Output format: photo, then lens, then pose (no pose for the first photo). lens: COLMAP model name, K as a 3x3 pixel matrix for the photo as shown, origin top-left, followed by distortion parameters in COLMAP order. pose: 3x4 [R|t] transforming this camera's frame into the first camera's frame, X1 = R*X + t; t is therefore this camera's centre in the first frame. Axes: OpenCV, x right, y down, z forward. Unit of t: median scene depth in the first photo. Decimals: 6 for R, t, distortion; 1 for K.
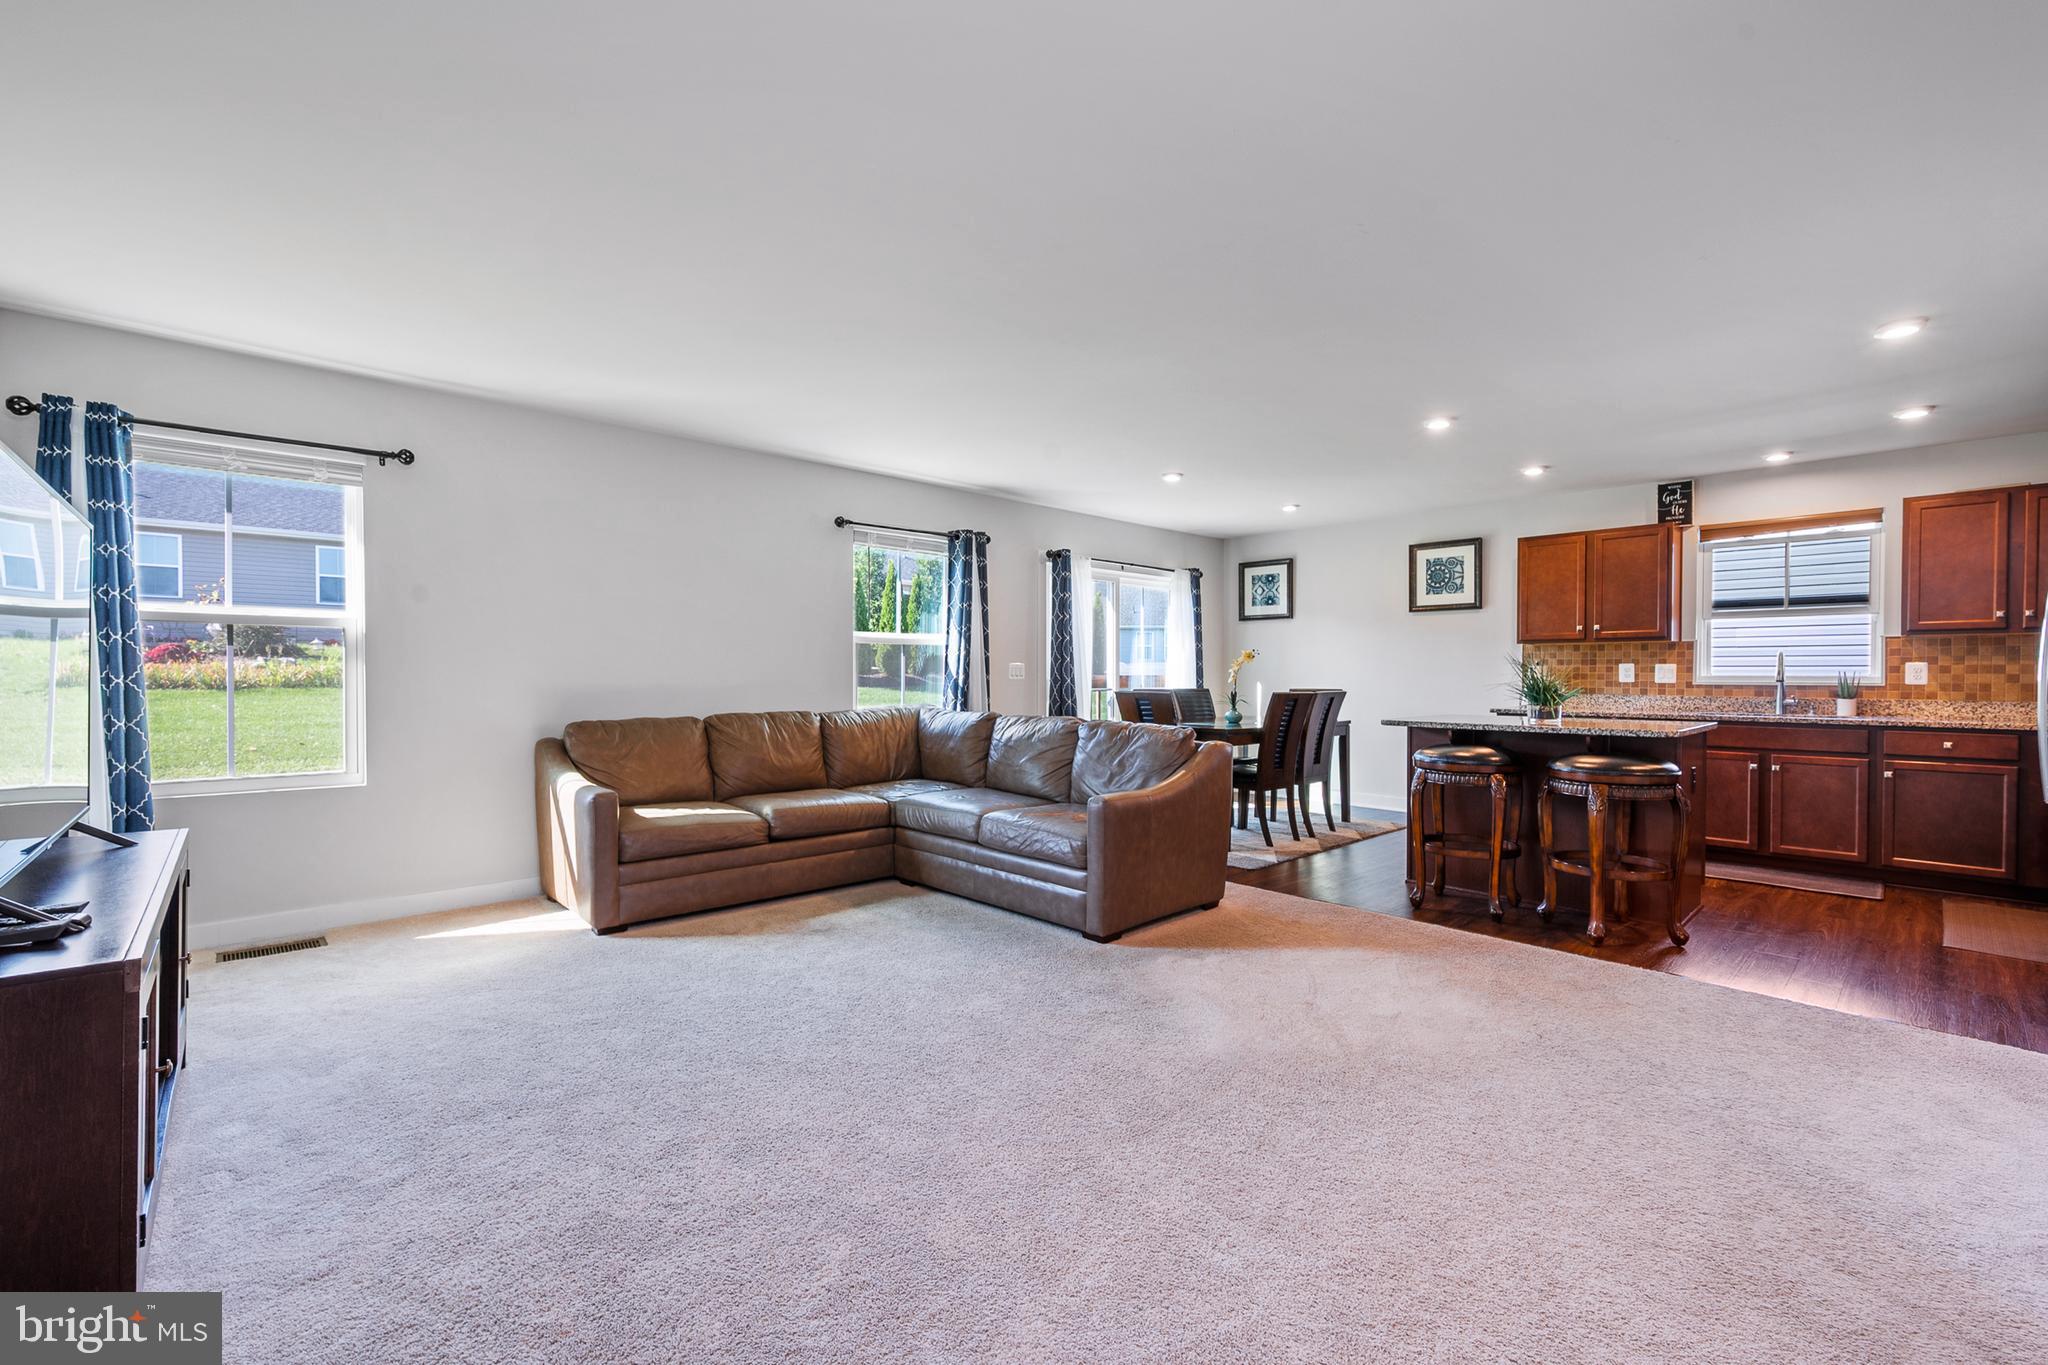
lens RADIAL K [[852.5, 0, 1022.8], [0, 852.5, 686.9], [0, 0, 1]] dist [-0.000321, -0.000308]
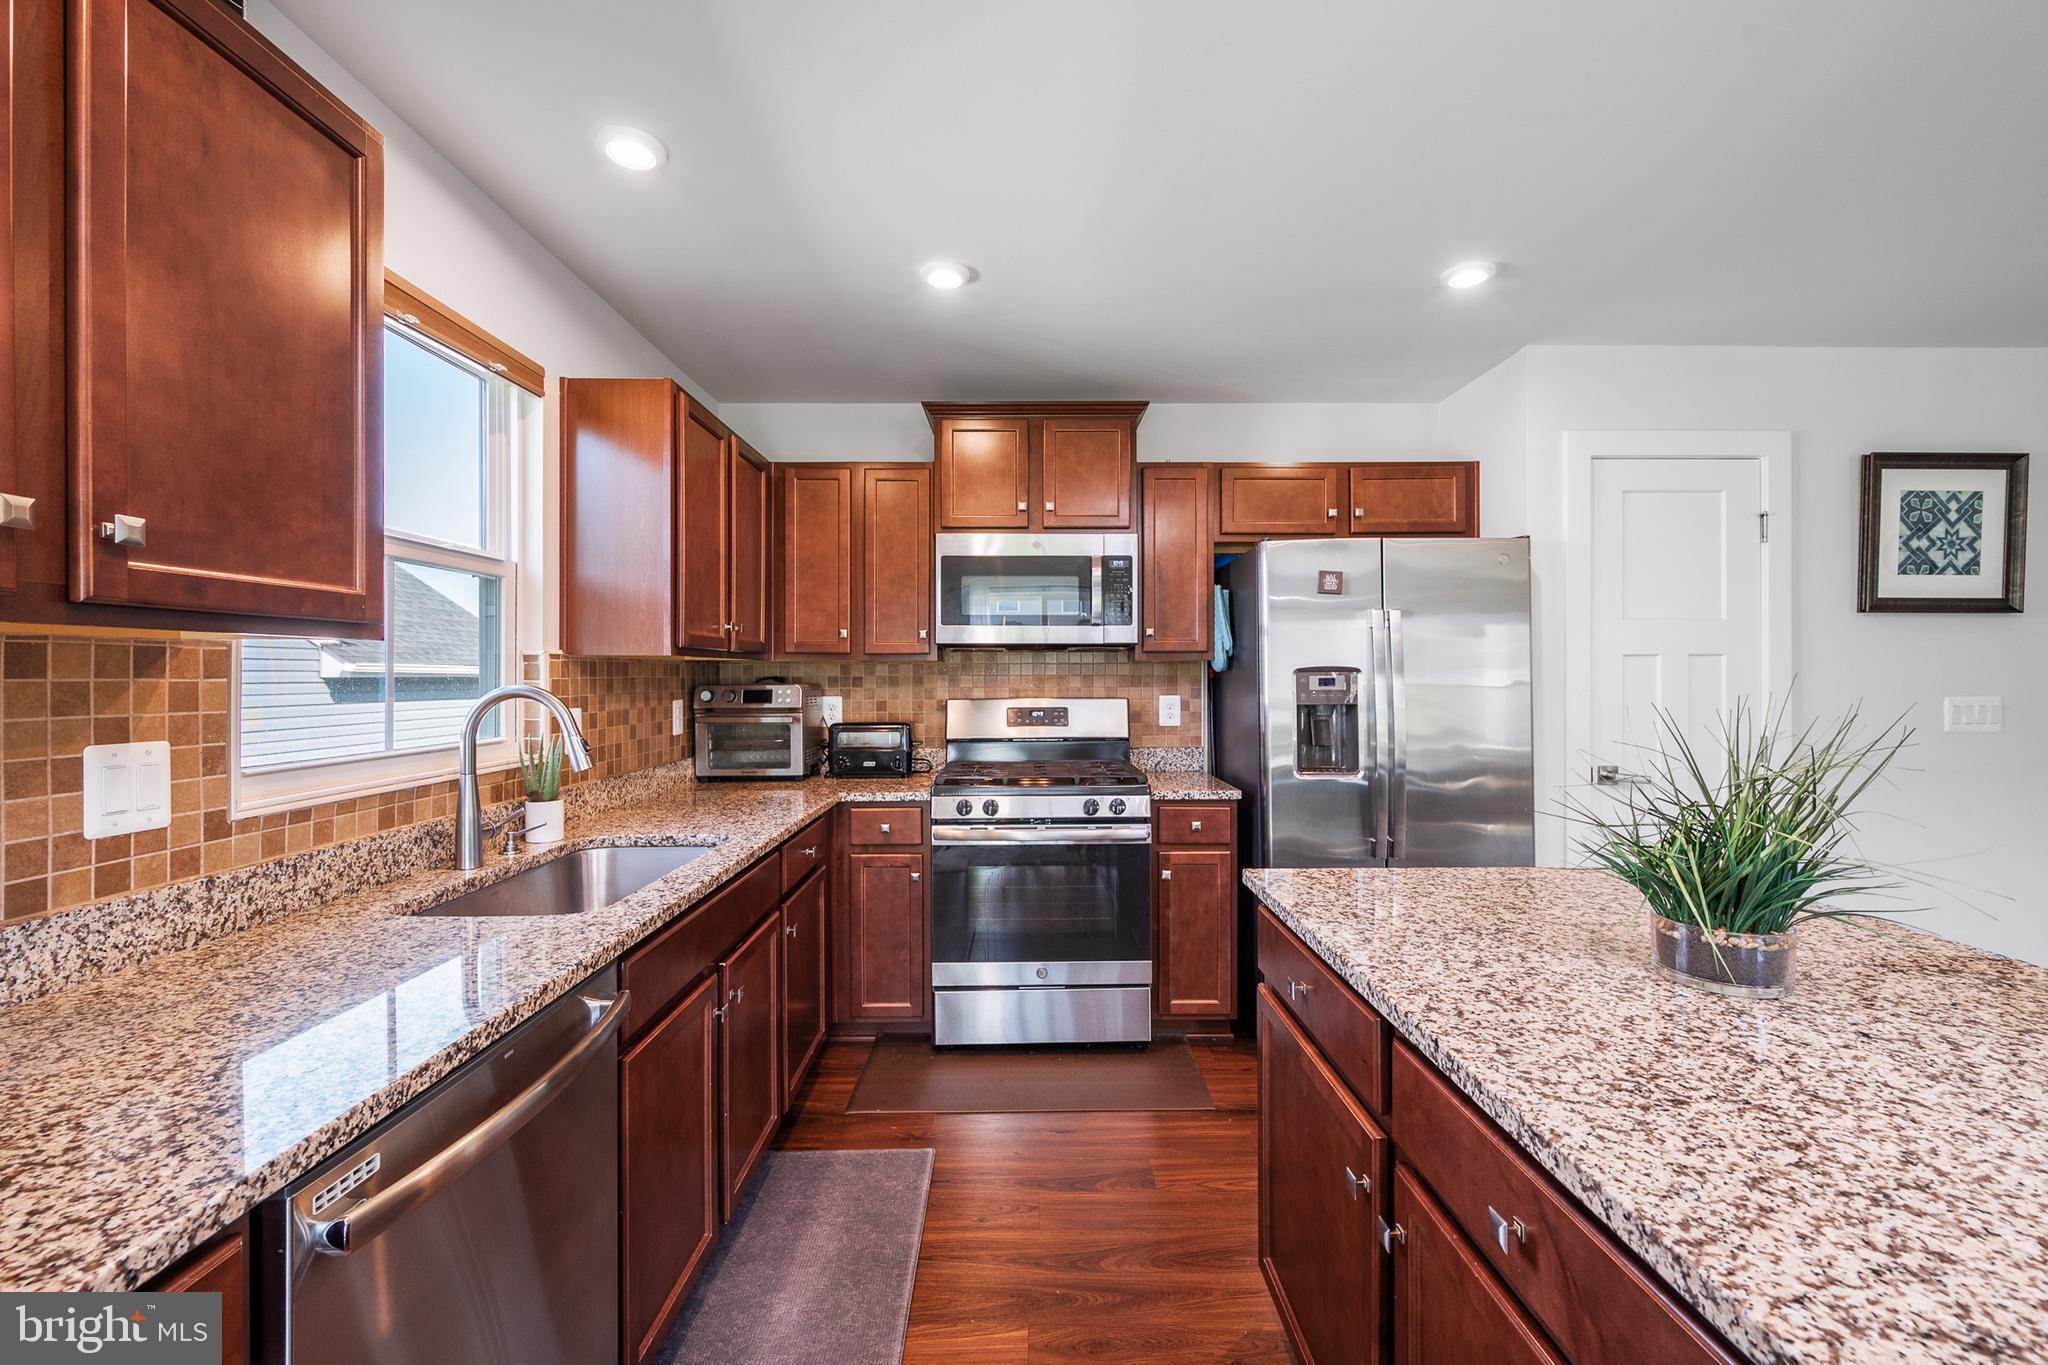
lens RADIAL K [[852.5, 0, 1025.6], [0, 852.5, 678.9], [0, 0, 1]] dist [-0.000321, -0.000308]
pose [[-0.745179, -0.003415, 0.666855, 0.453307], [0.012758, 0.999731, 0.019376, -0.044320], [-0.666742, 0.022946, -0.744935, 1.014647]]
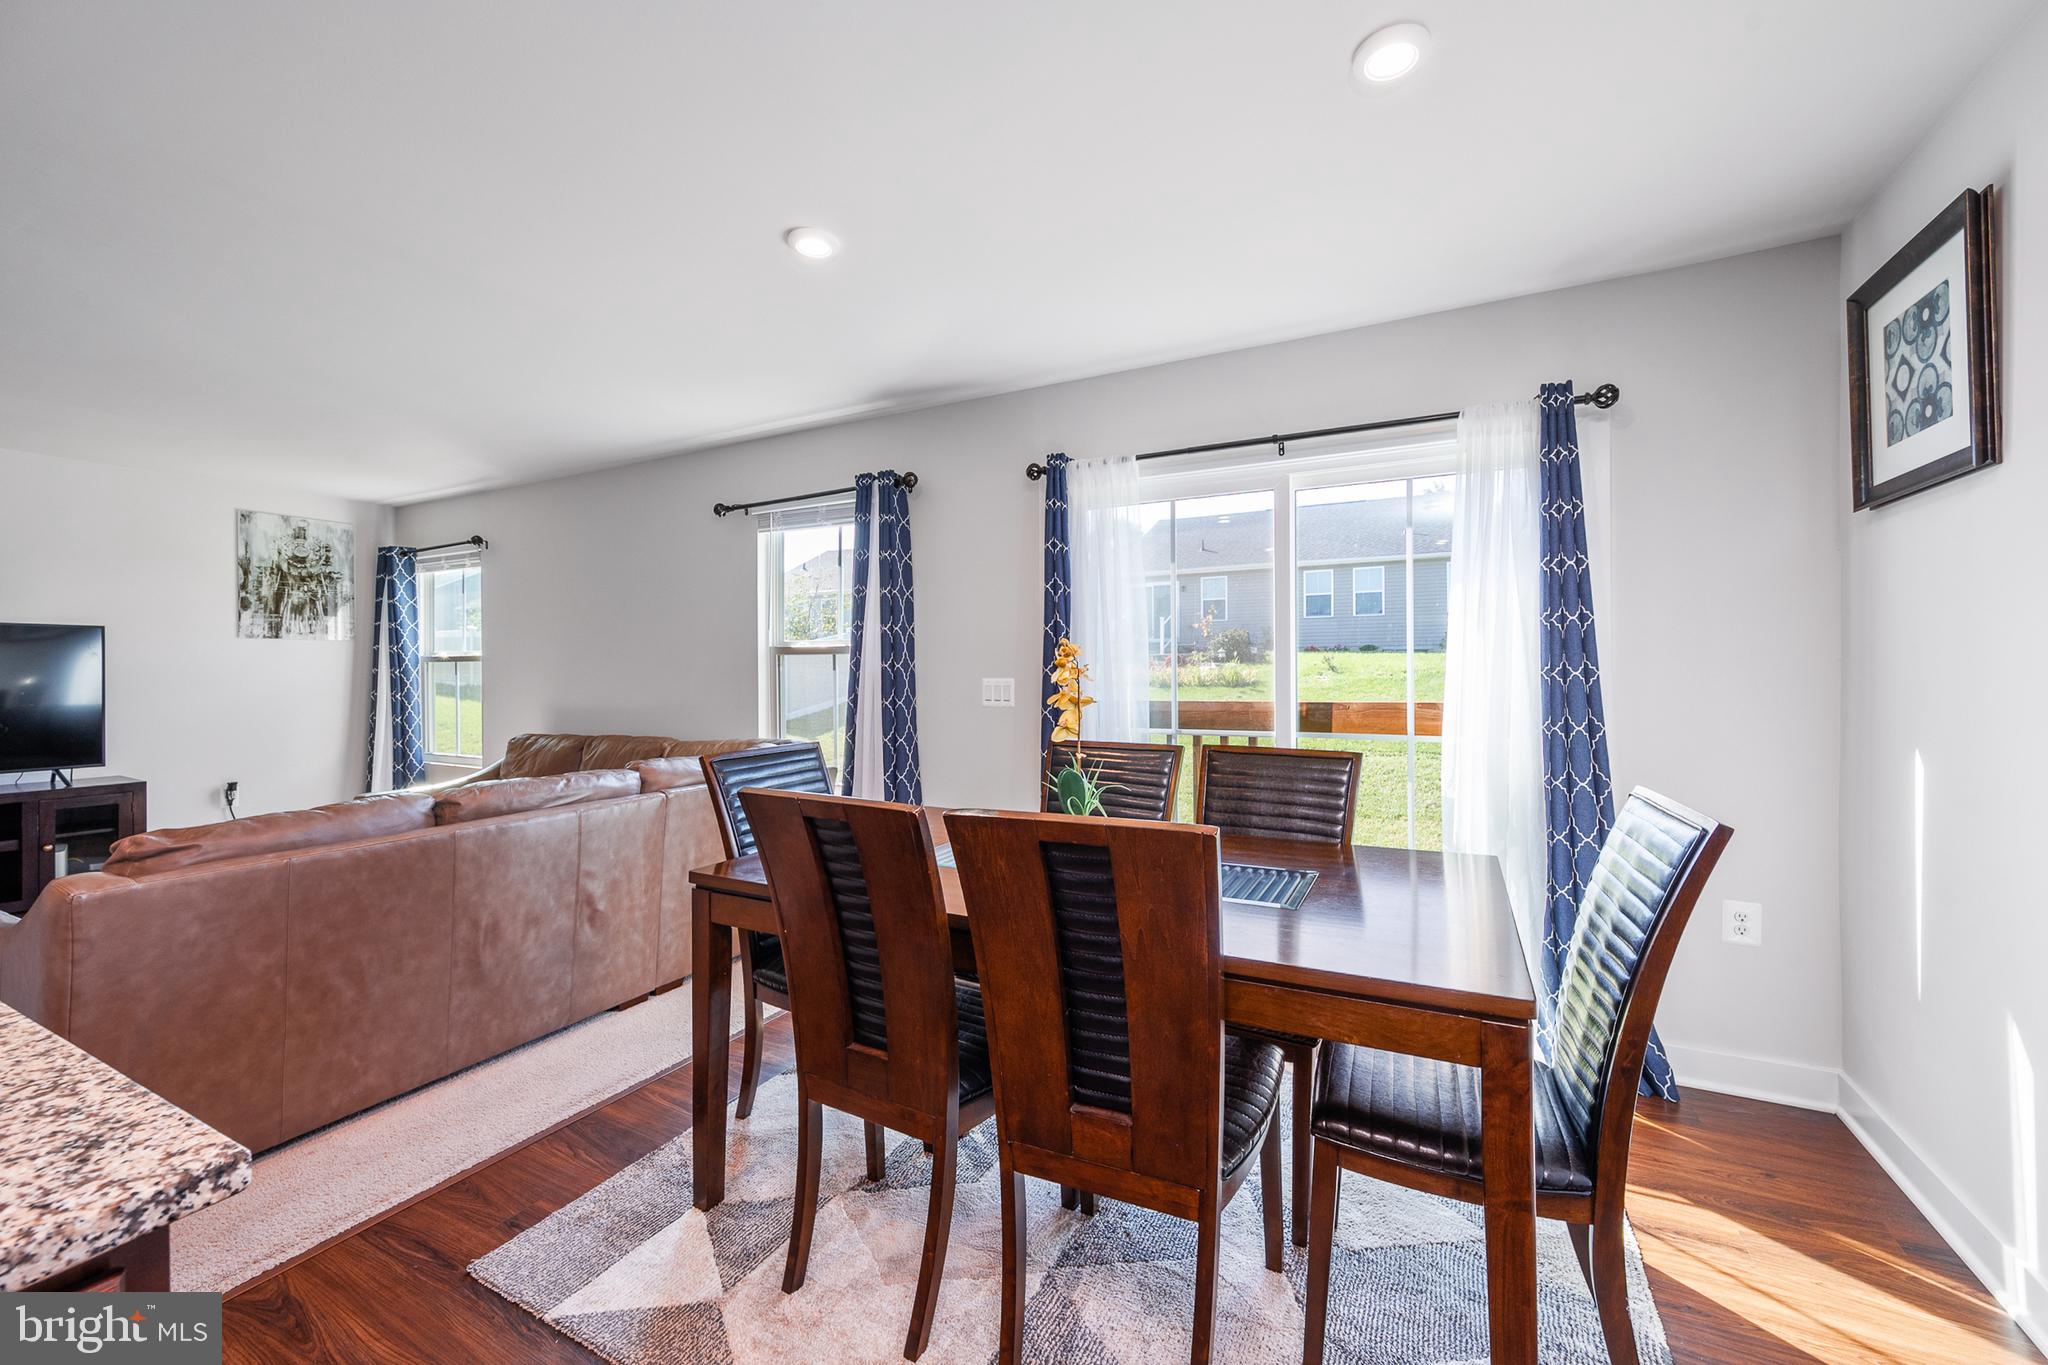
lens RADIAL K [[804.2, 0, 1030.6], [0, 804.2, 676.7], [0, 0, 1]] dist [-0.005813, 0.000538]
pose [[0.342744, 0.001631, -0.939428, 0.575539], [-0.007643, 0.999970, -0.001052, -0.032878], [0.939398, 0.007541, 0.342746, 0.956742]]
